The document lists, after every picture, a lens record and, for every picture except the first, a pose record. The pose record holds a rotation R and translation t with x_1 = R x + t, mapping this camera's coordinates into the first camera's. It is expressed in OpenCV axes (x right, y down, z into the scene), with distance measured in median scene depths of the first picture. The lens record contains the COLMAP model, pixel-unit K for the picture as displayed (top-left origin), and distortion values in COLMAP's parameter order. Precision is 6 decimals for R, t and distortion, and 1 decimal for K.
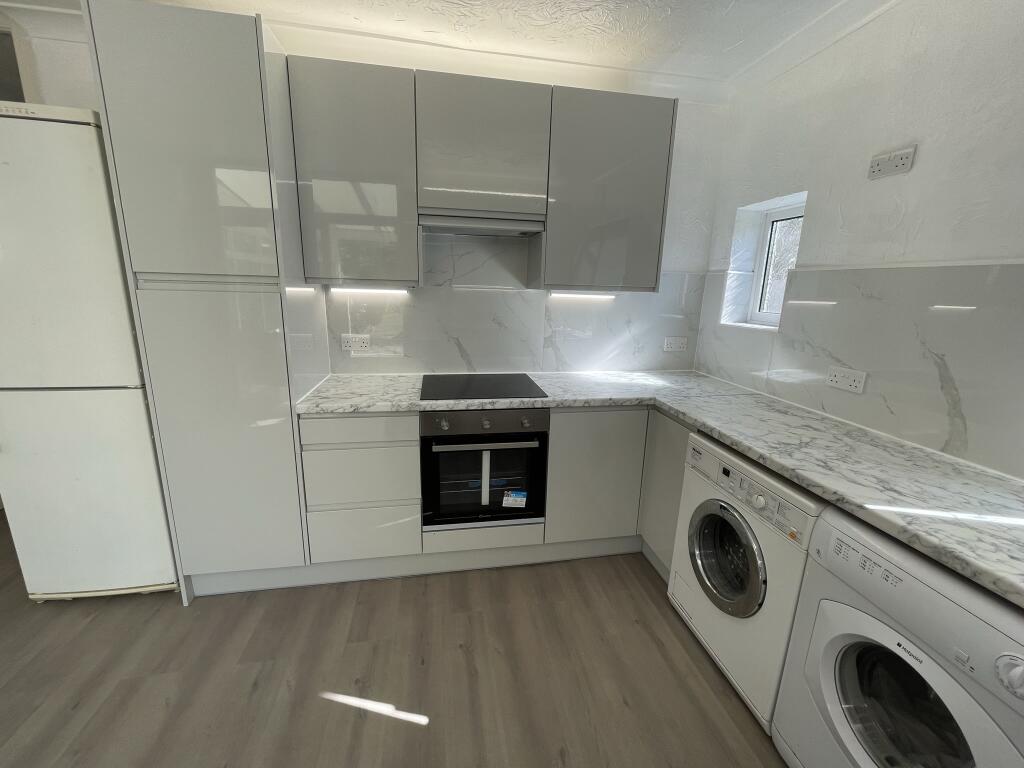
lens RADIAL K [[410.9, 0, 512.0], [0, 410.9, 384.0], [0, 0, 1]] dist [-0.008332, -0.000637]
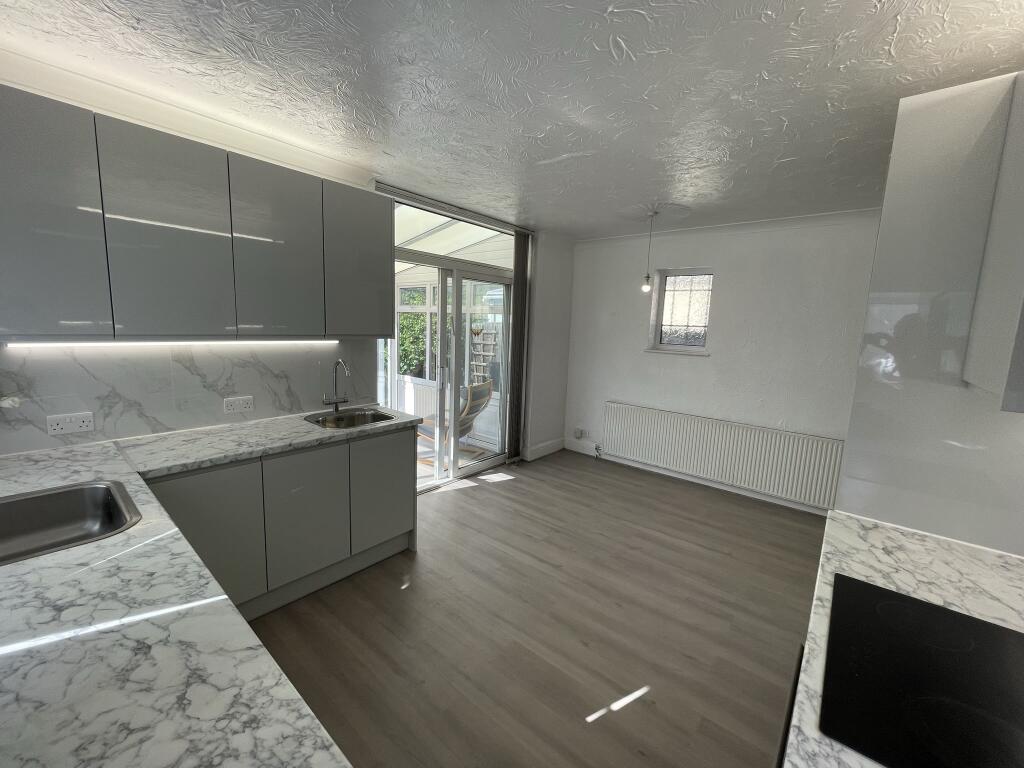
lens RADIAL K [[410.9, 0, 512.0], [0, 410.9, 384.0], [0, 0, 1]] dist [-0.008332, -0.000637]
pose [[-0.767017, 0.037698, -0.640518, 0.474777], [-0.205892, 0.931019, 0.301350, -0.281389], [0.607695, 0.363018, -0.706346, 0.937393]]
